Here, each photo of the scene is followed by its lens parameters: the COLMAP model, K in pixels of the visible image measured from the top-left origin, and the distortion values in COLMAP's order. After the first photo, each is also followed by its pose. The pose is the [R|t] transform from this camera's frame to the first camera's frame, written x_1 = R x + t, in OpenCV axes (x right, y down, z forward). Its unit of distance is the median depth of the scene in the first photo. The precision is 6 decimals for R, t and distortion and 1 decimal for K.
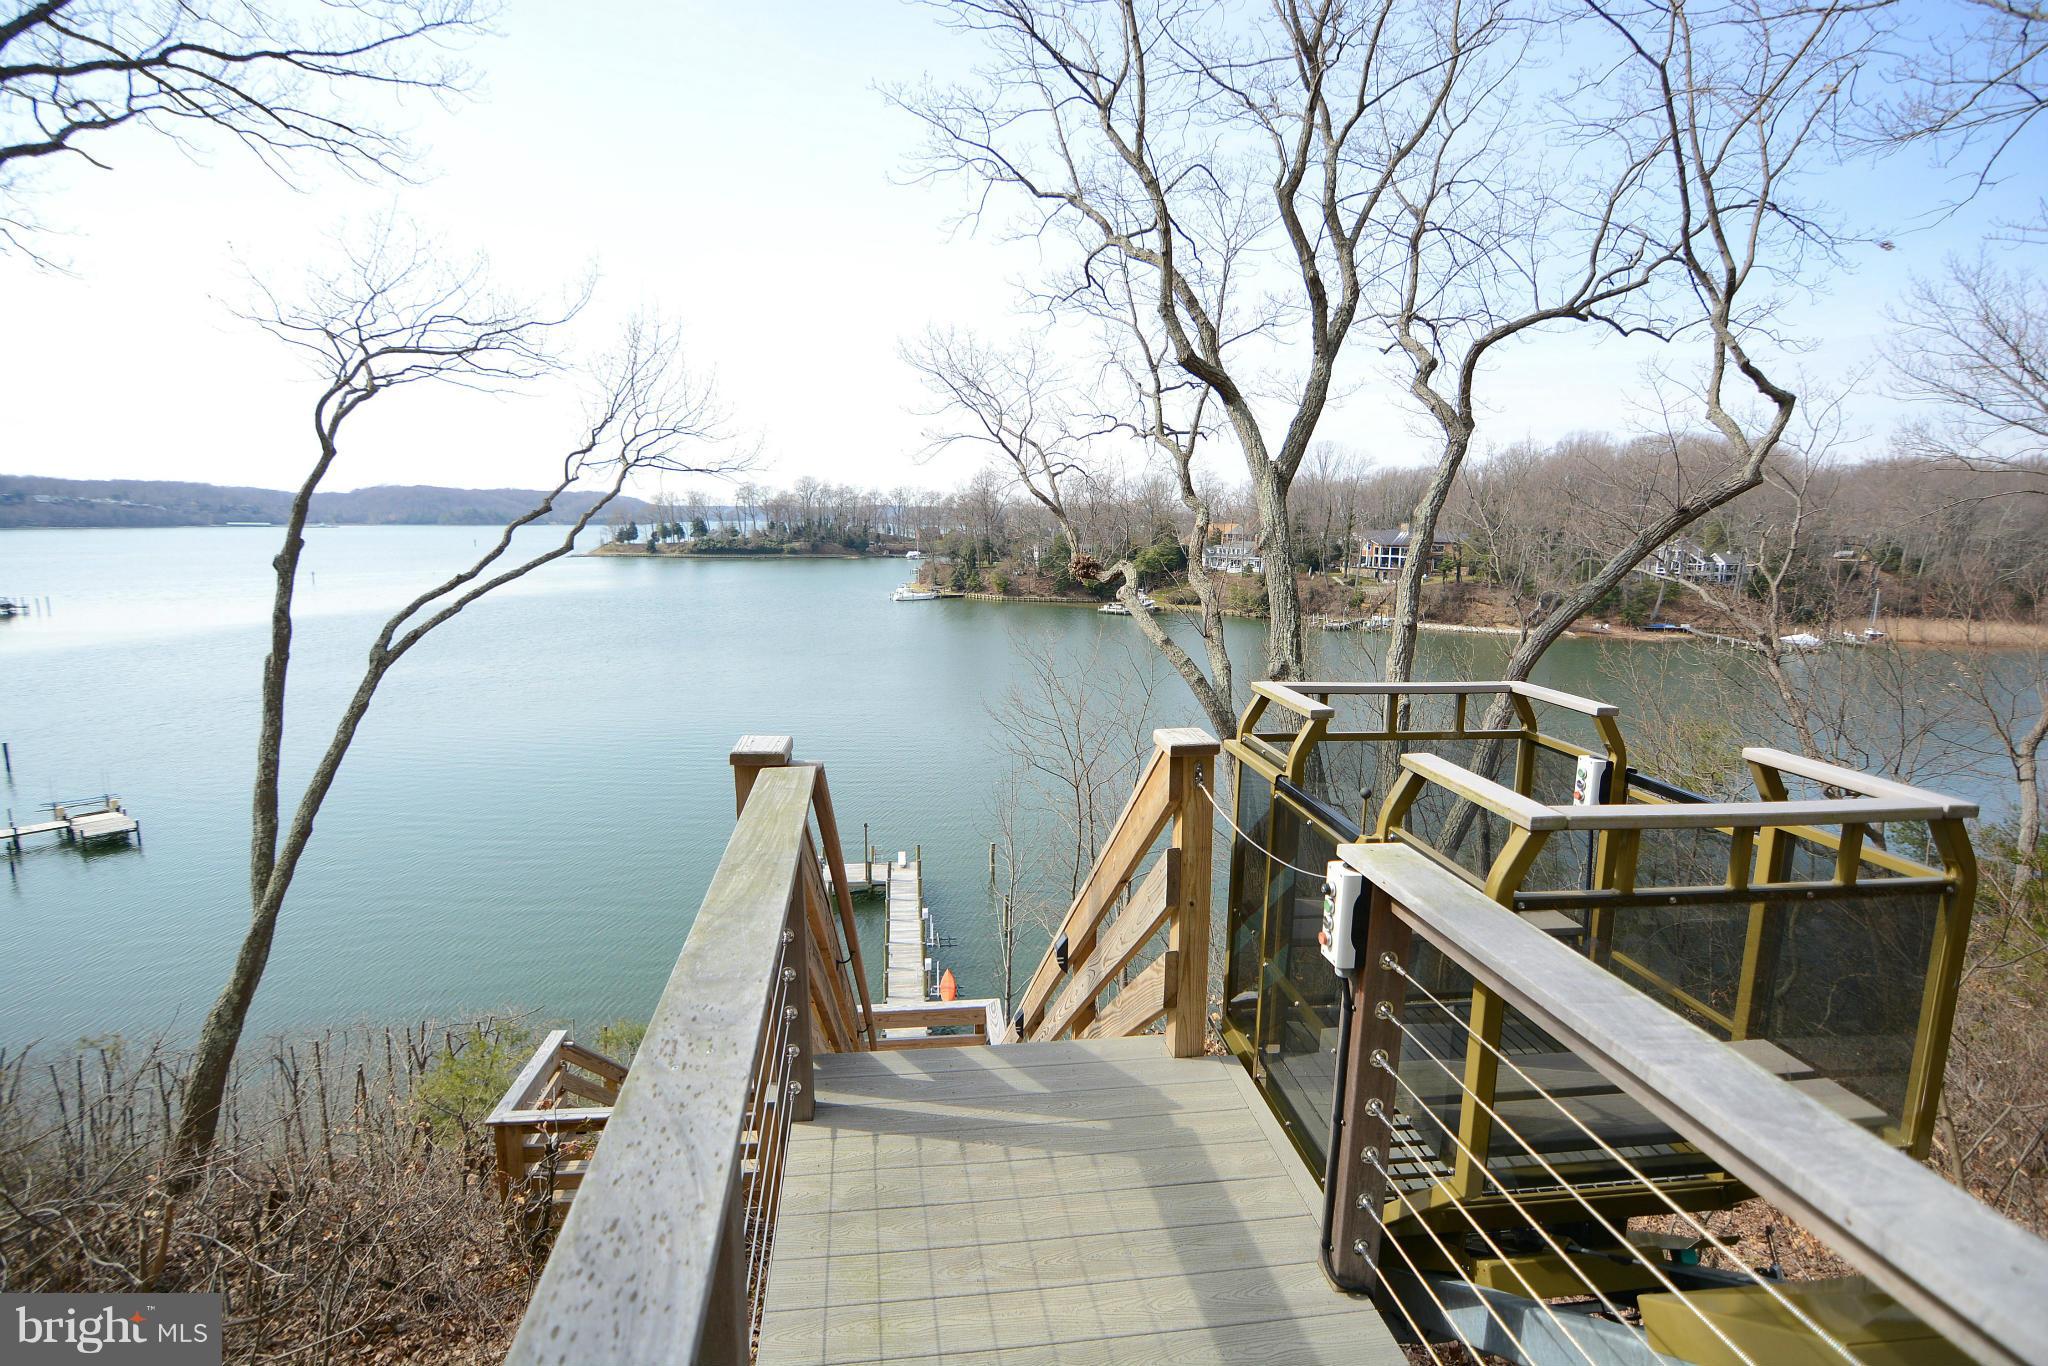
lens RADIAL K [[999.6, 0, 1021.3], [0, 999.6, 674.4], [0, 0, 1]] dist [-0.030681, 0.011210]
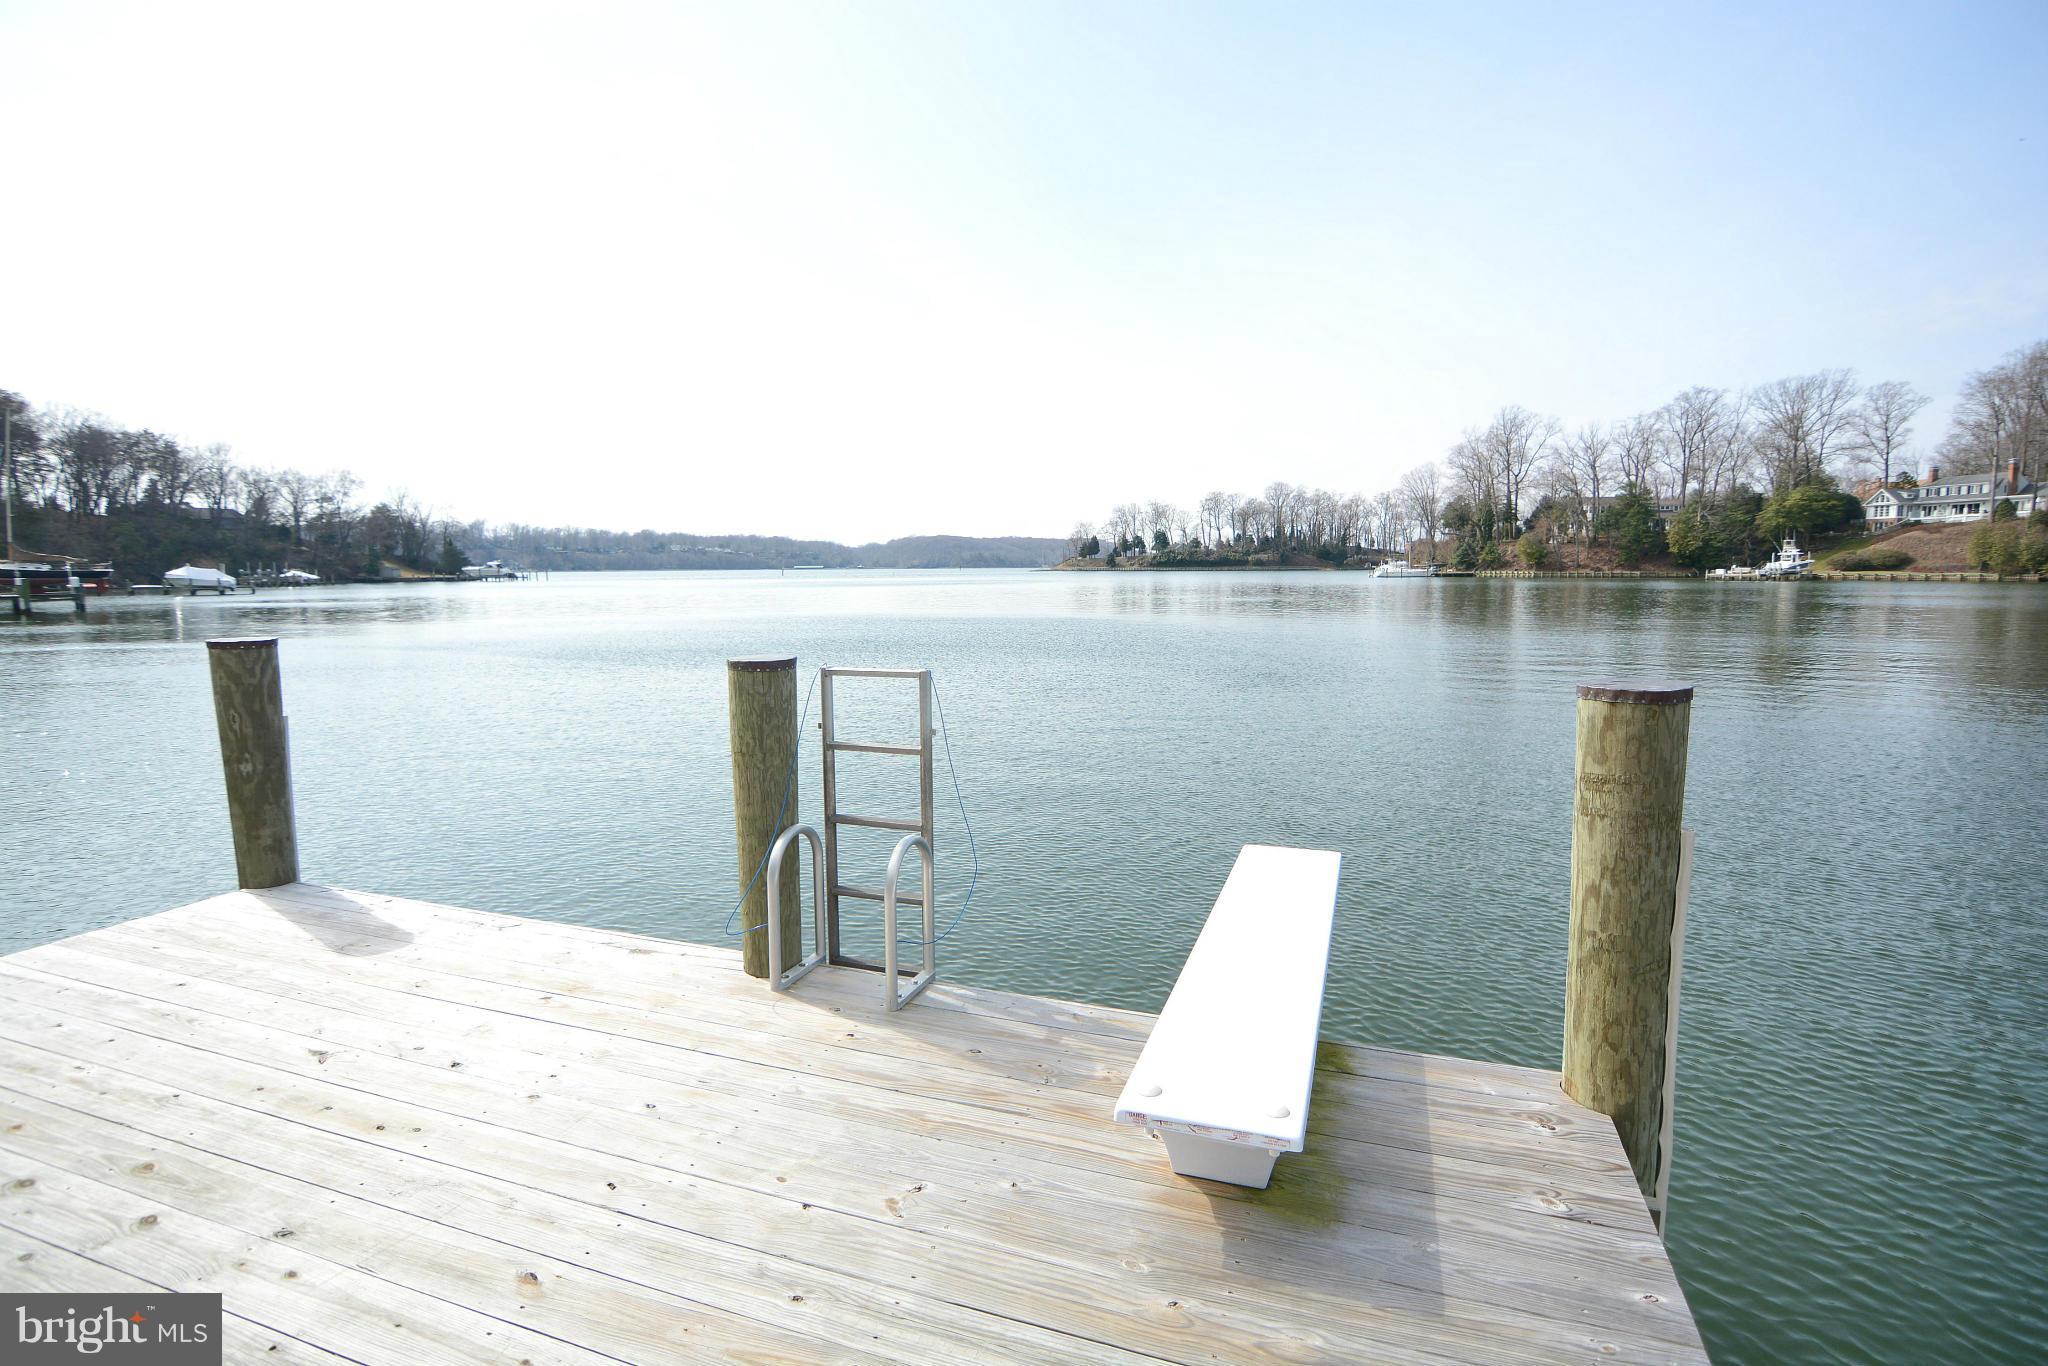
lens RADIAL K [[999.6, 0, 1021.3], [0, 999.6, 674.4], [0, 0, 1]] dist [-0.030681, 0.011210]
pose [[0.892082, 0.028866, -0.450950, -0.023160], [-0.050772, 0.998041, -0.036553, 0.037186], [0.449012, 0.055504, 0.891800, 0.201175]]
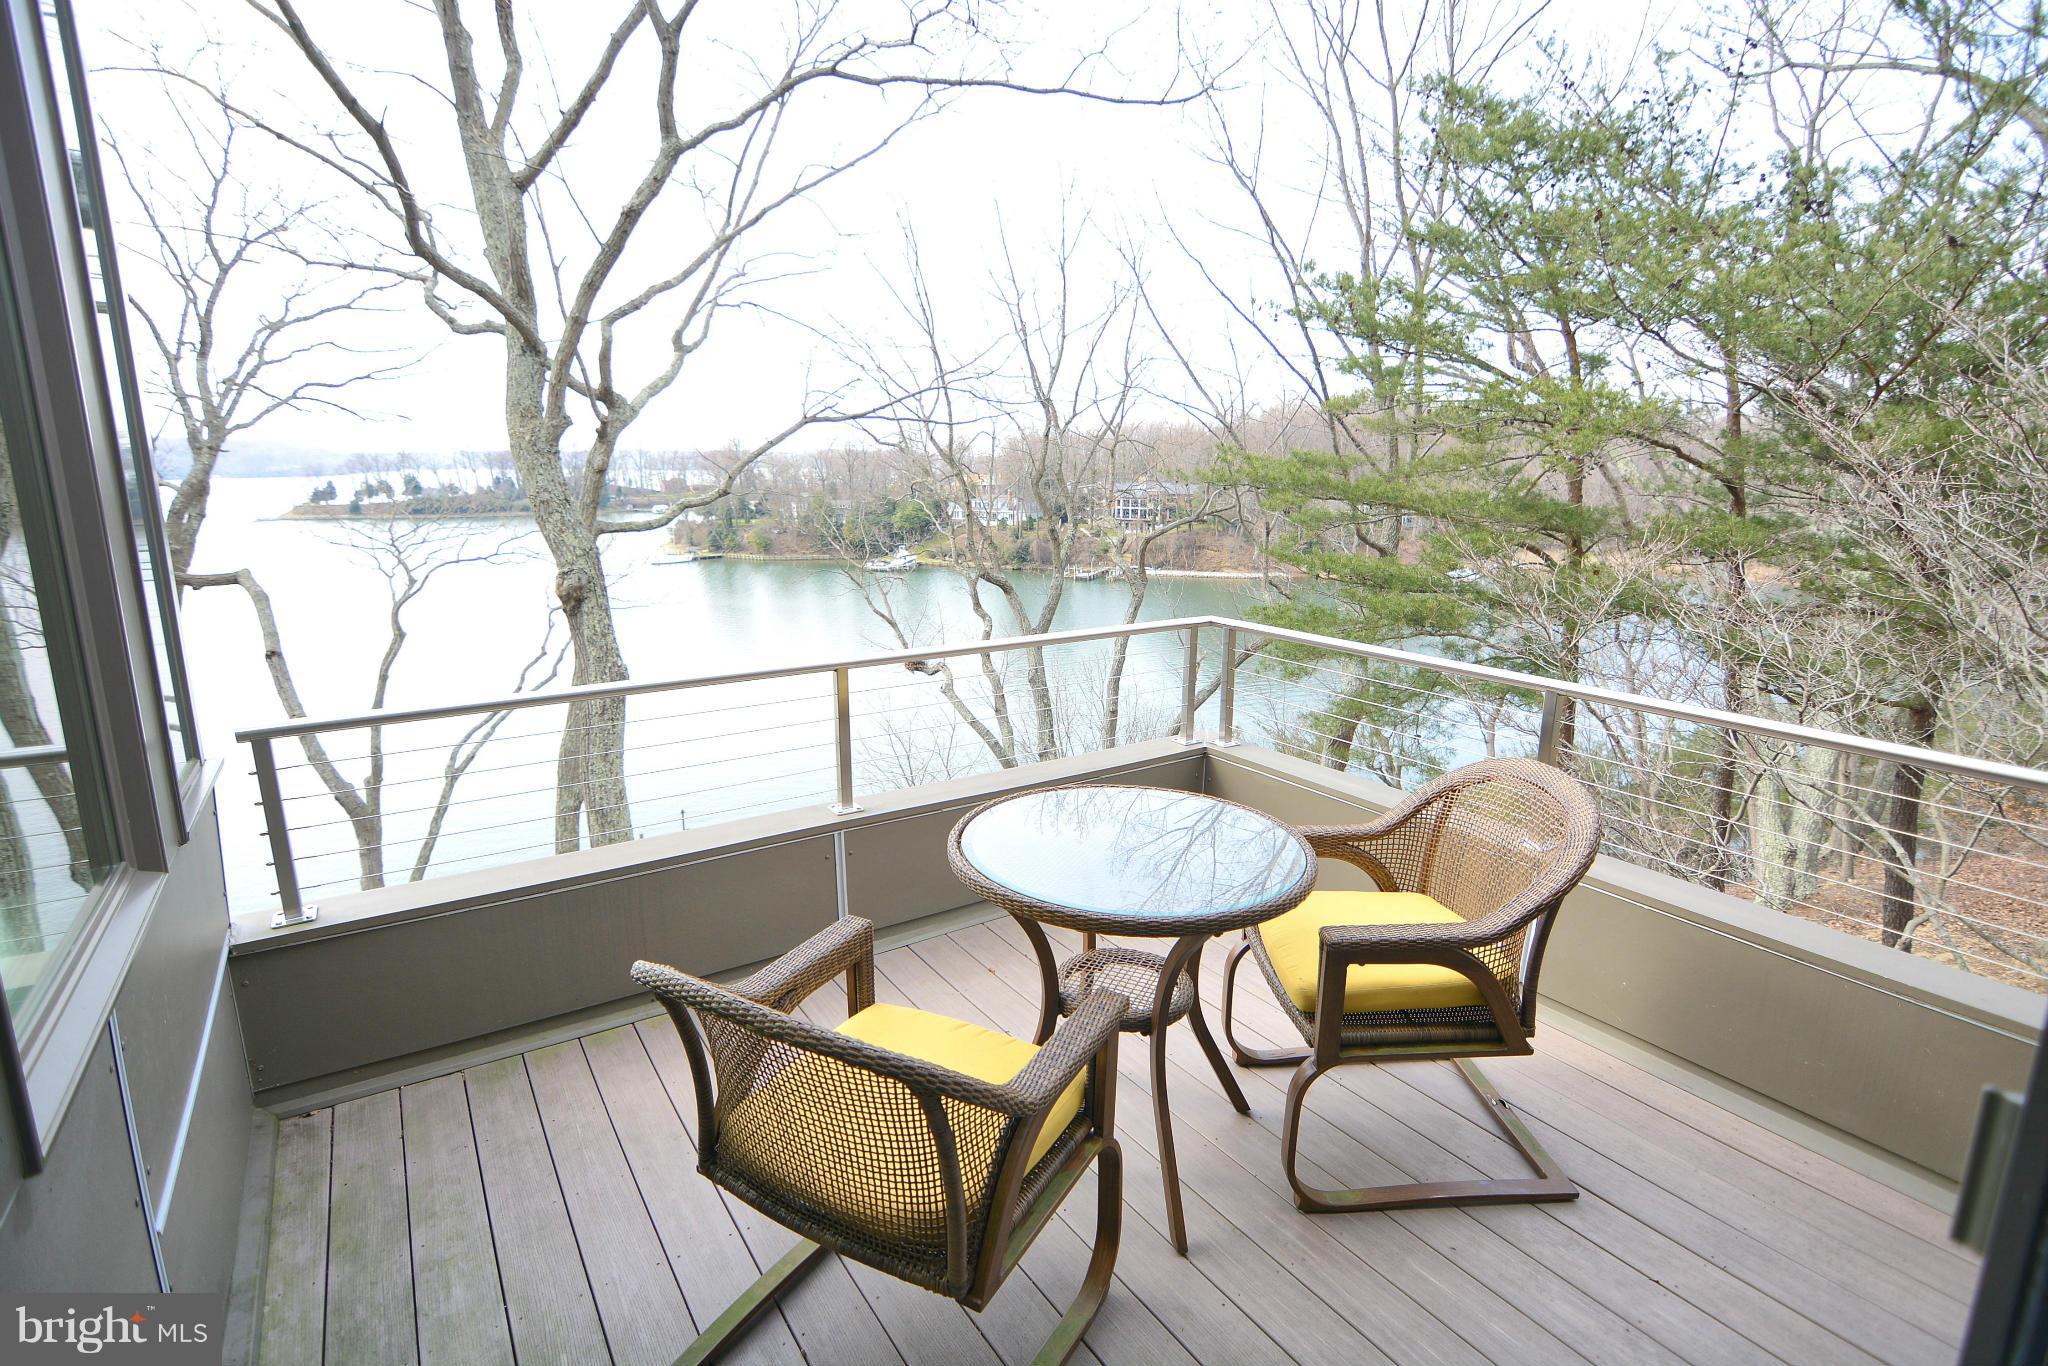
lens RADIAL K [[999.6, 0, 1021.3], [0, 999.6, 674.4], [0, 0, 1]] dist [-0.030681, 0.011210]
pose [[0.970508, -0.061423, 0.233111, -0.007710], [0.047872, 0.996842, 0.063355, -0.010389], [-0.236267, -0.050327, 0.970384, -0.029550]]
